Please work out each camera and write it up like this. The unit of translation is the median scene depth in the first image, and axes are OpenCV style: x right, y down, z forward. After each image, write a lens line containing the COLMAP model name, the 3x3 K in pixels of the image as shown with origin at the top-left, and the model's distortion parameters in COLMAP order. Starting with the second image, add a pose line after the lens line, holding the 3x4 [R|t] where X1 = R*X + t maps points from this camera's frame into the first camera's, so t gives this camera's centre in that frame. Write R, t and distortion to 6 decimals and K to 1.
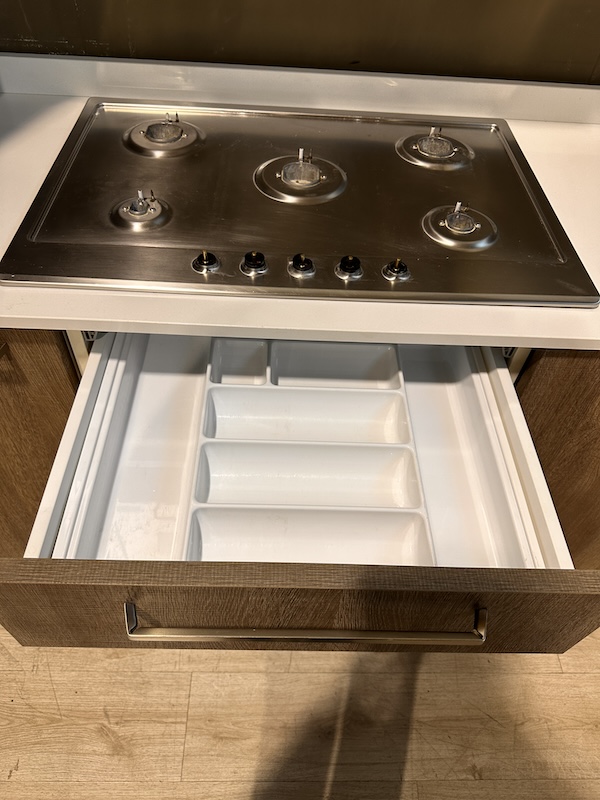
lens RADIAL K [[563.2, 0, 299.1], [0, 563.2, 399.5], [0, 0, 1]] dist [-0.008810, -0.003275]
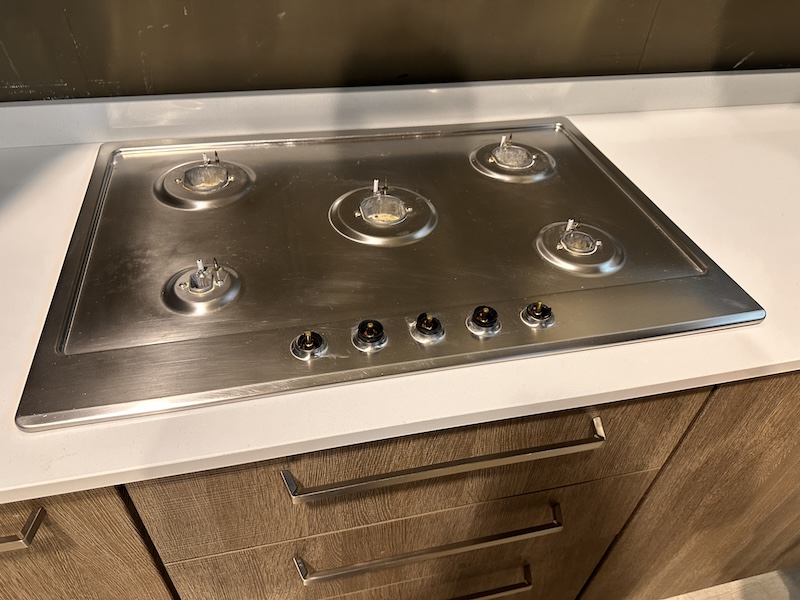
lens RADIAL K [[567.1, 0, 398.3], [0, 567.1, 301.2], [0, 0, 1]] dist [0.085920, -0.143282]
pose [[0.974954, -0.152056, 0.162308, -0.128632], [0.172712, 0.977416, -0.121770, -0.145391], [-0.140127, 0.146753, 0.979198, 0.158572]]
